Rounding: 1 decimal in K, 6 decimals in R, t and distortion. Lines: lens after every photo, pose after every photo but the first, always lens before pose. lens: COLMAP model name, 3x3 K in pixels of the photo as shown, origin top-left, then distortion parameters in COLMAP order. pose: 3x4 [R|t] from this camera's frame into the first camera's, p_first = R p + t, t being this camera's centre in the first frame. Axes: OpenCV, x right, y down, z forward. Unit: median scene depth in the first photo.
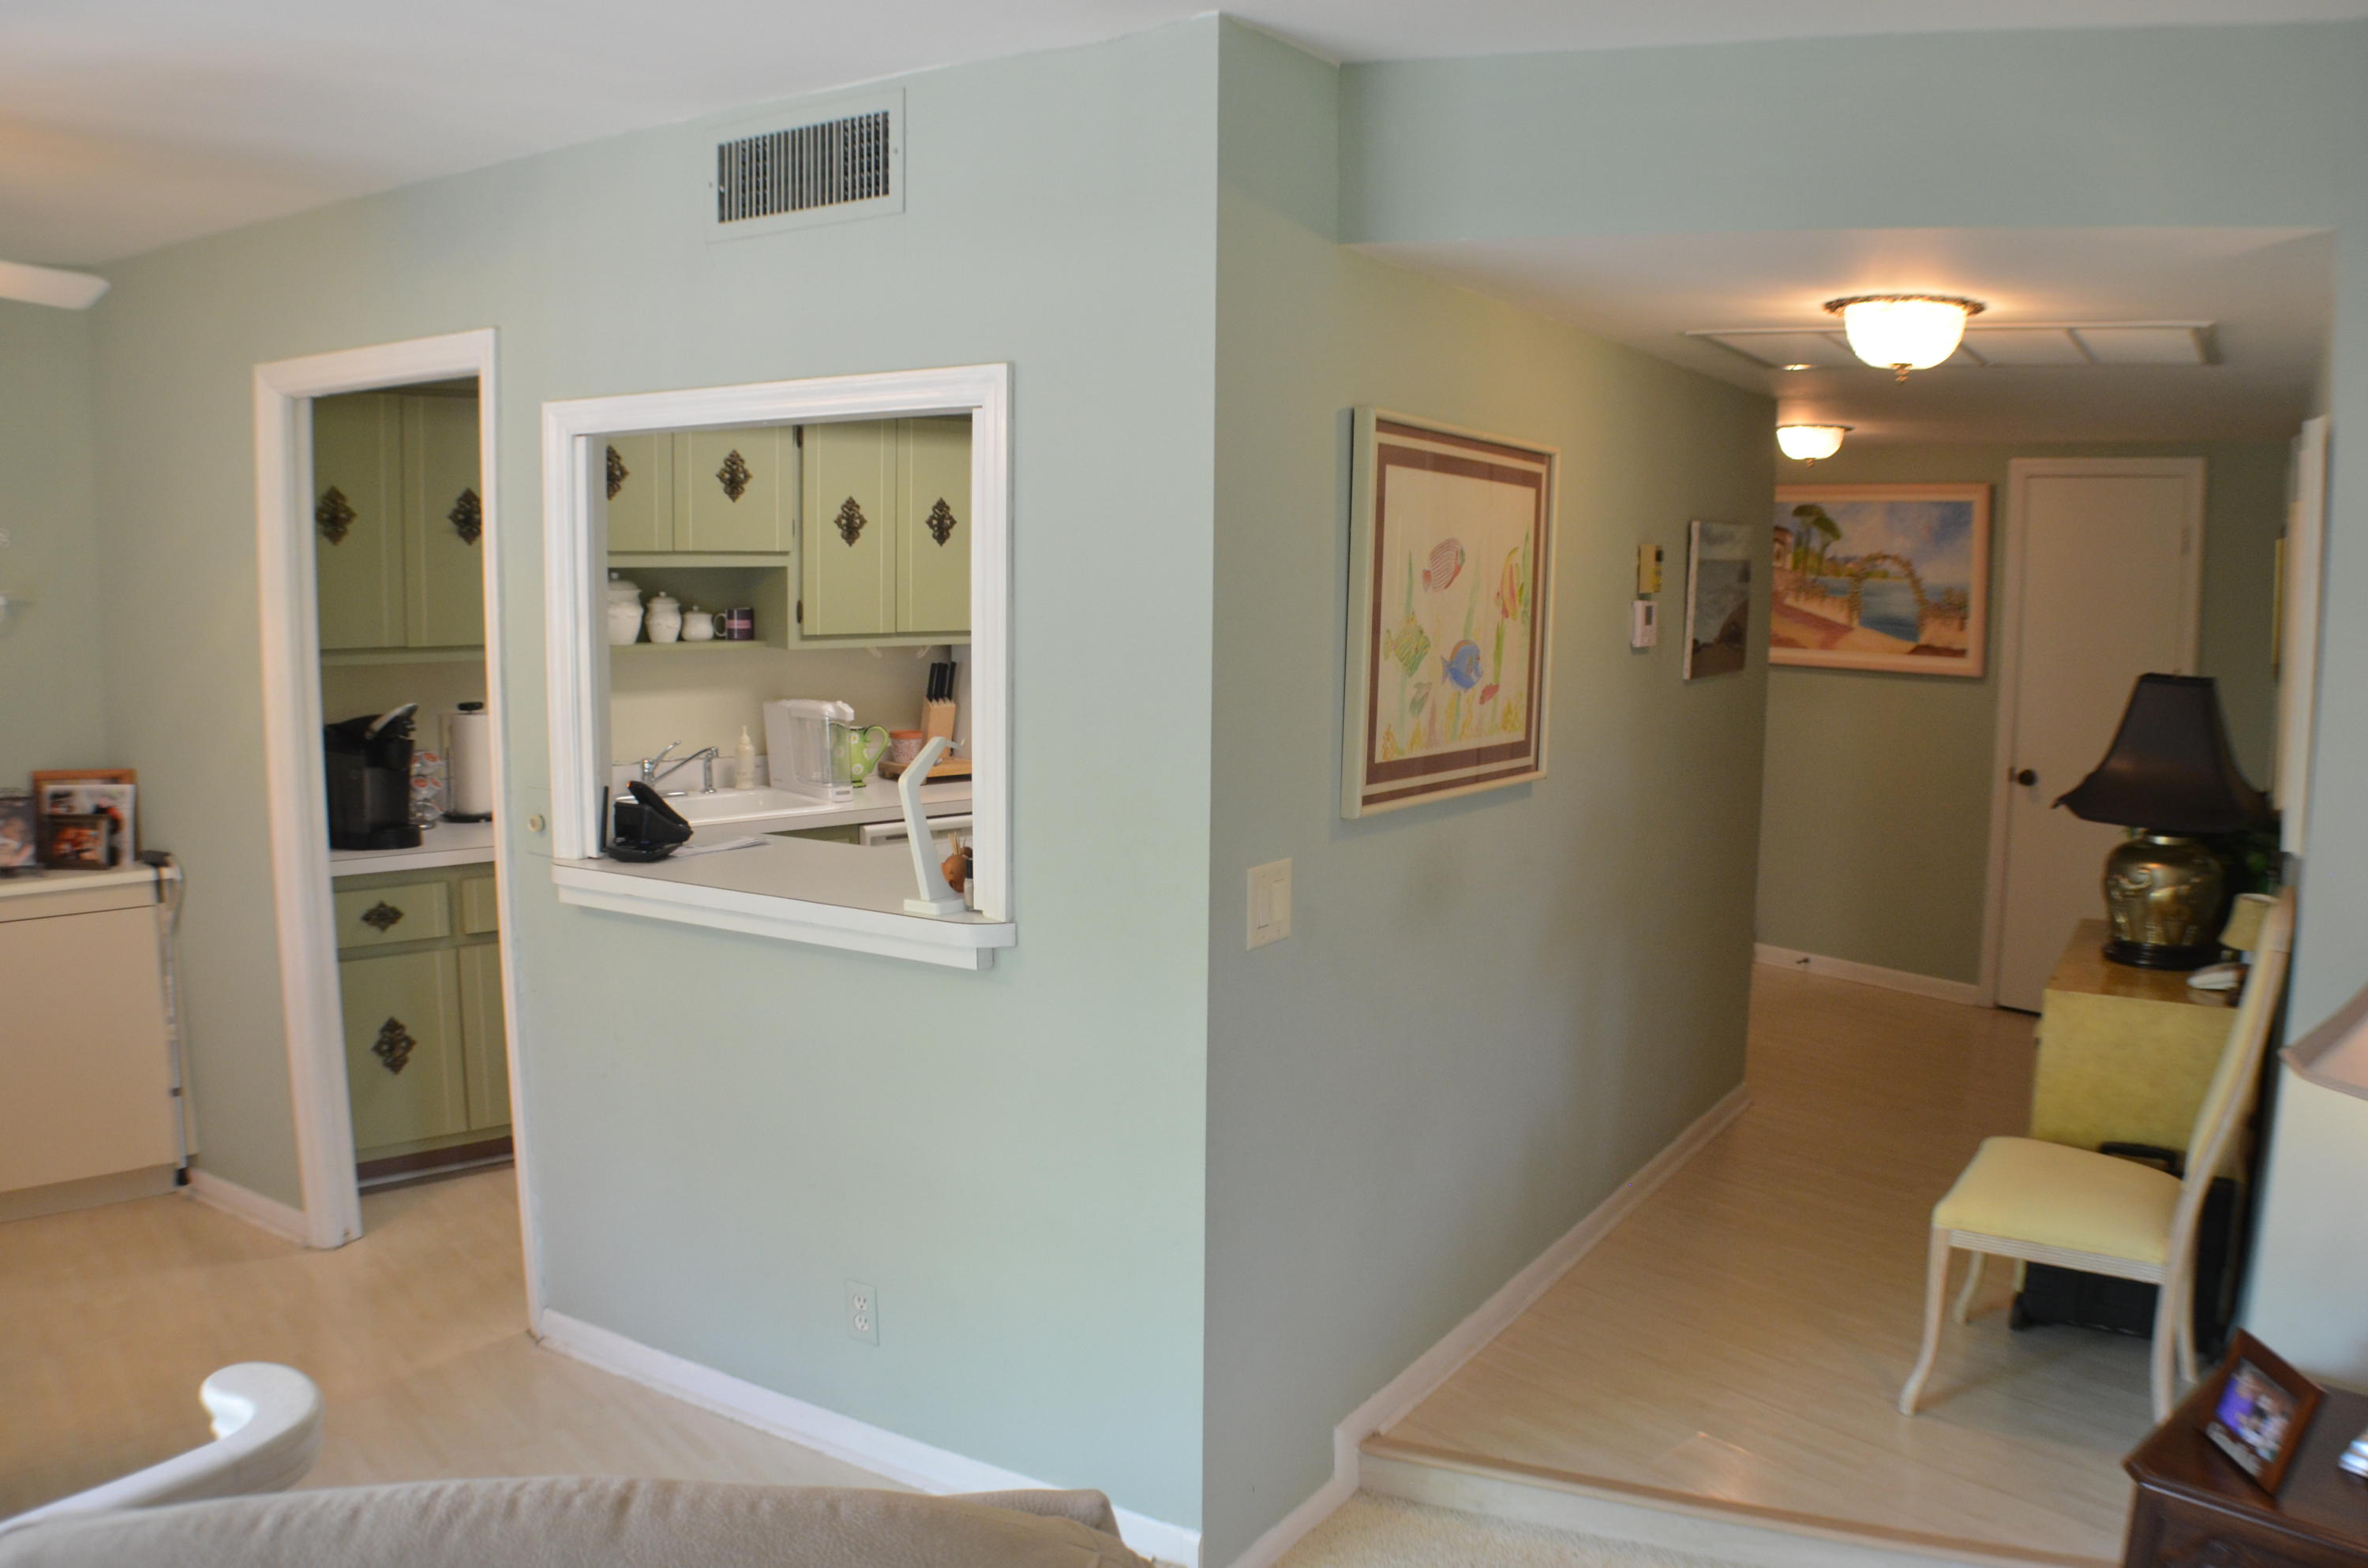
lens RADIAL K [[1786.4, 0, 1184.0], [0, 1786.4, 784.0], [0, 0, 1]] dist [-0.161218, 0.006303]
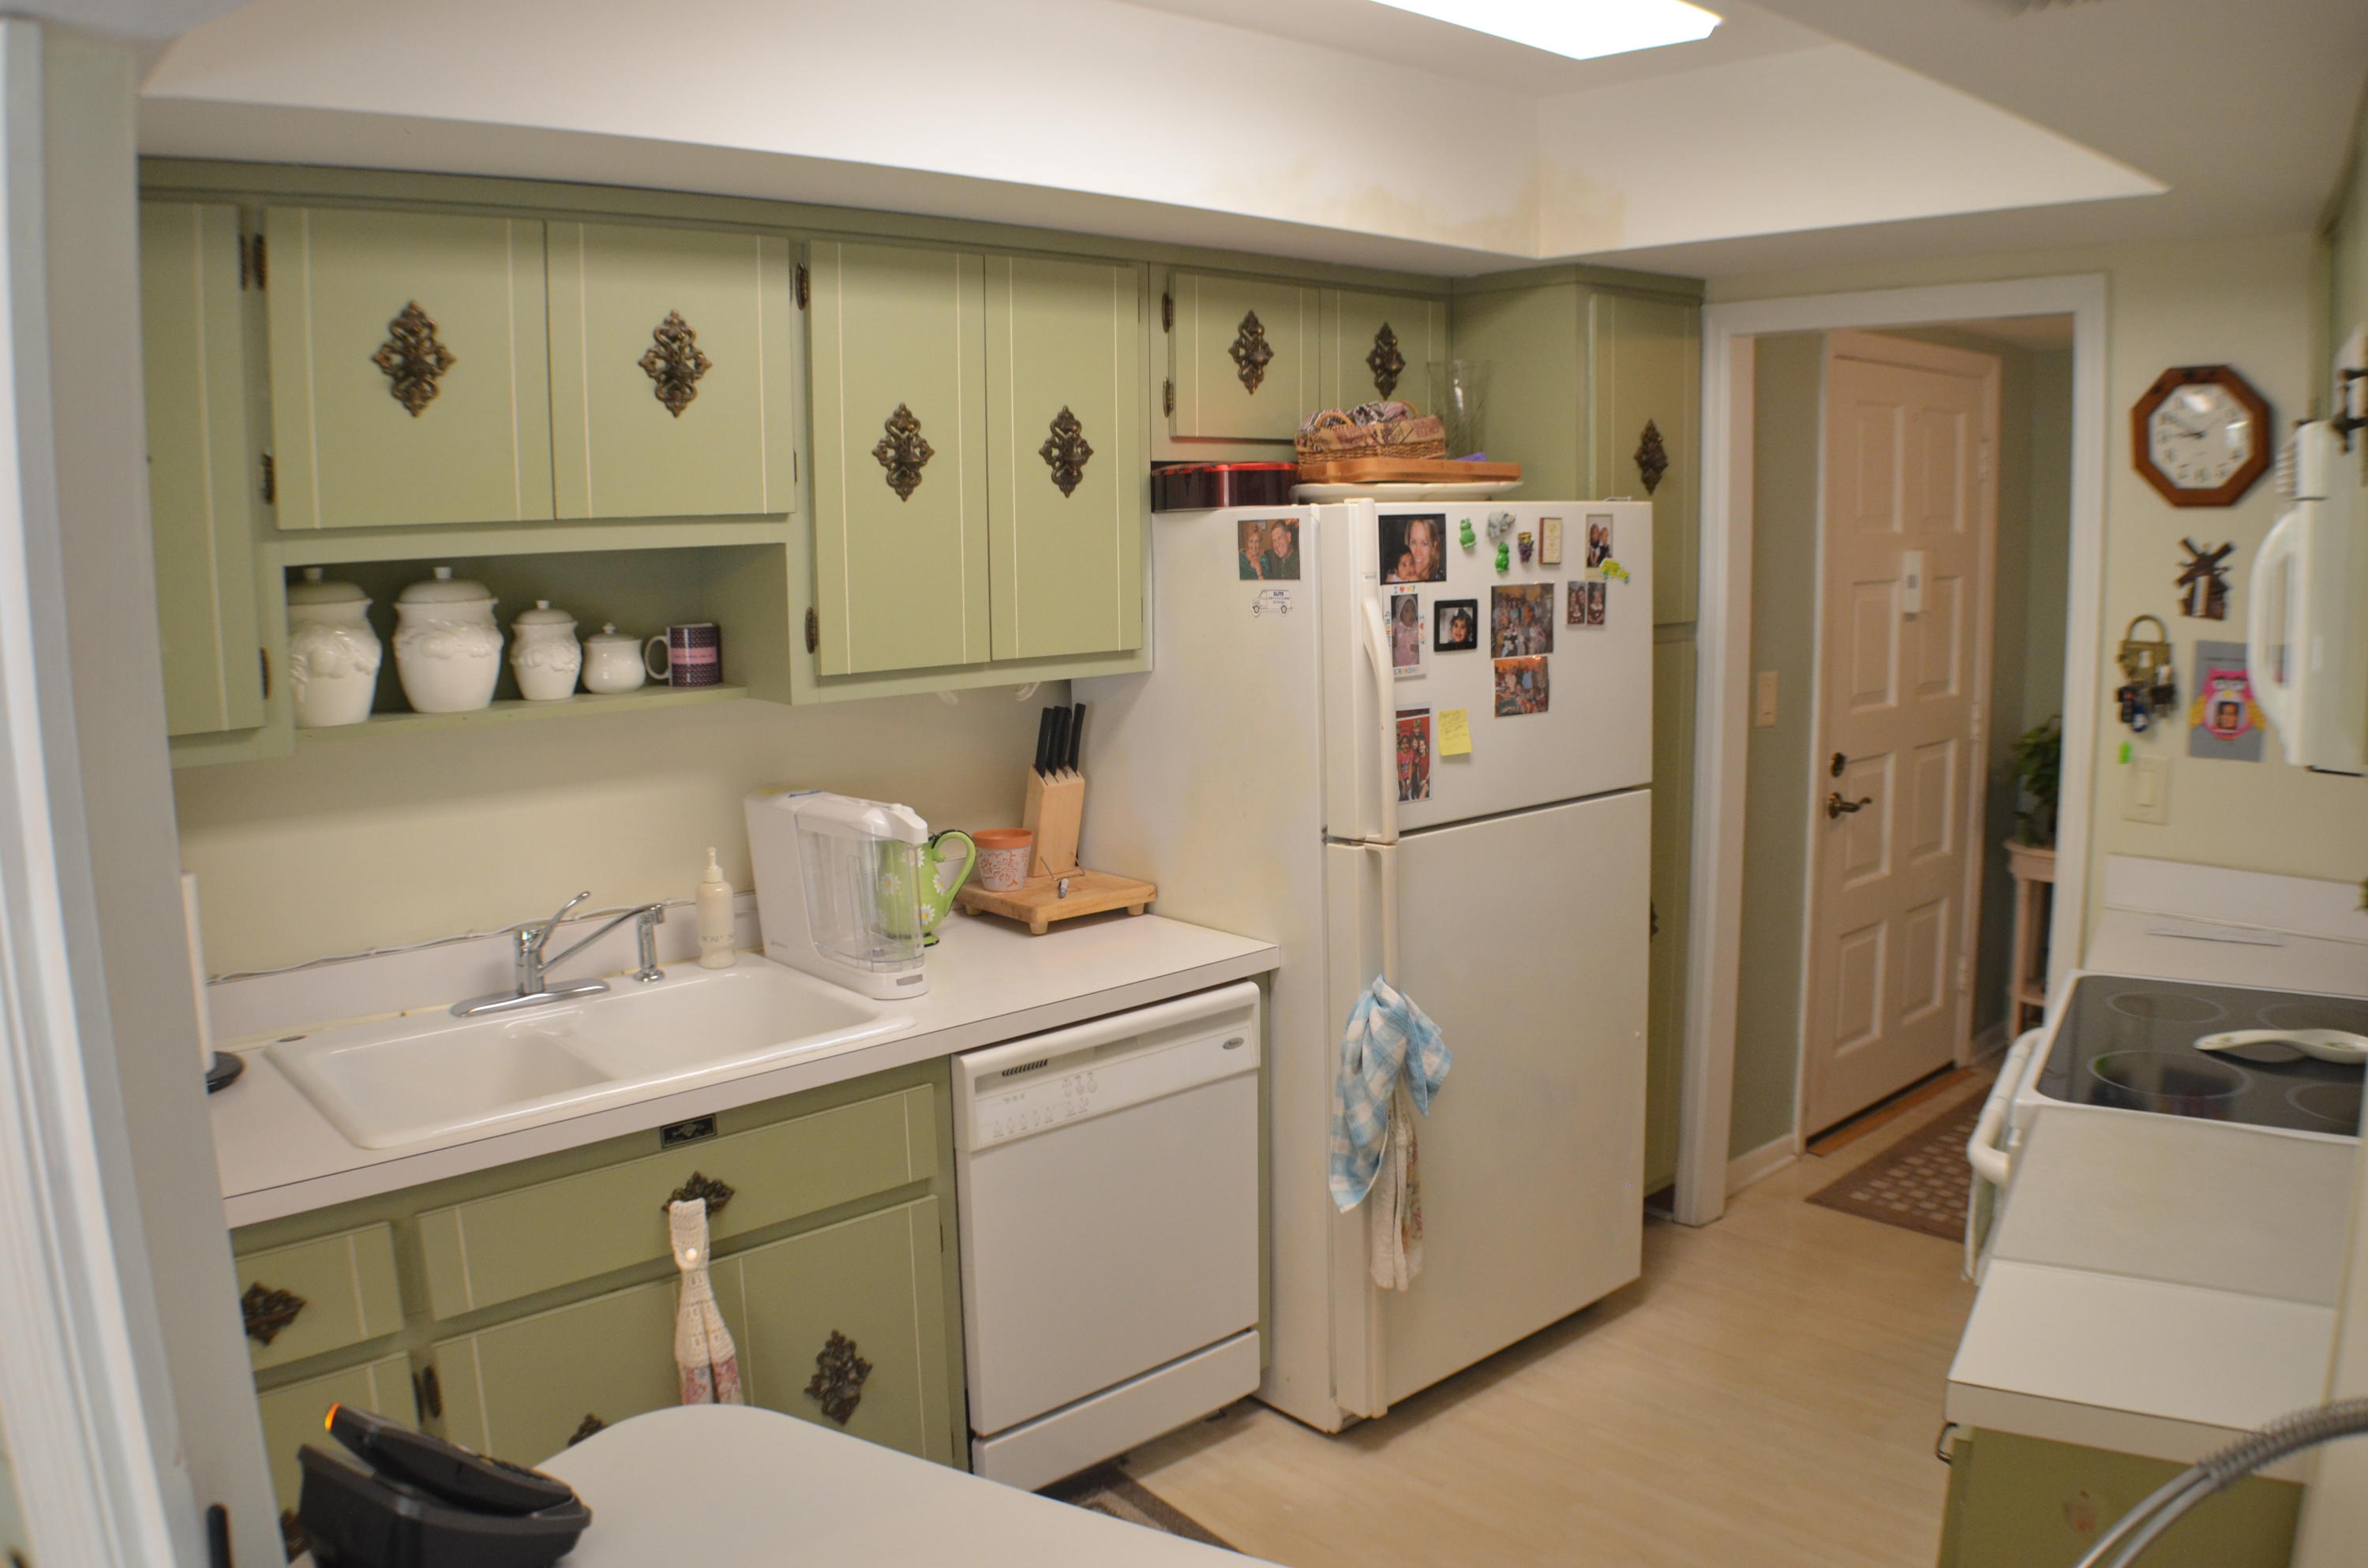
lens RADIAL K [[1786.4, 0, 1184.0], [0, 1786.4, 784.0], [0, 0, 1]] dist [-0.161218, 0.006303]
pose [[0.999295, -0.029927, 0.022668, -0.123511], [0.029356, 0.999253, 0.025134, -0.063296], [-0.023403, -0.024451, 0.999427, 0.488153]]
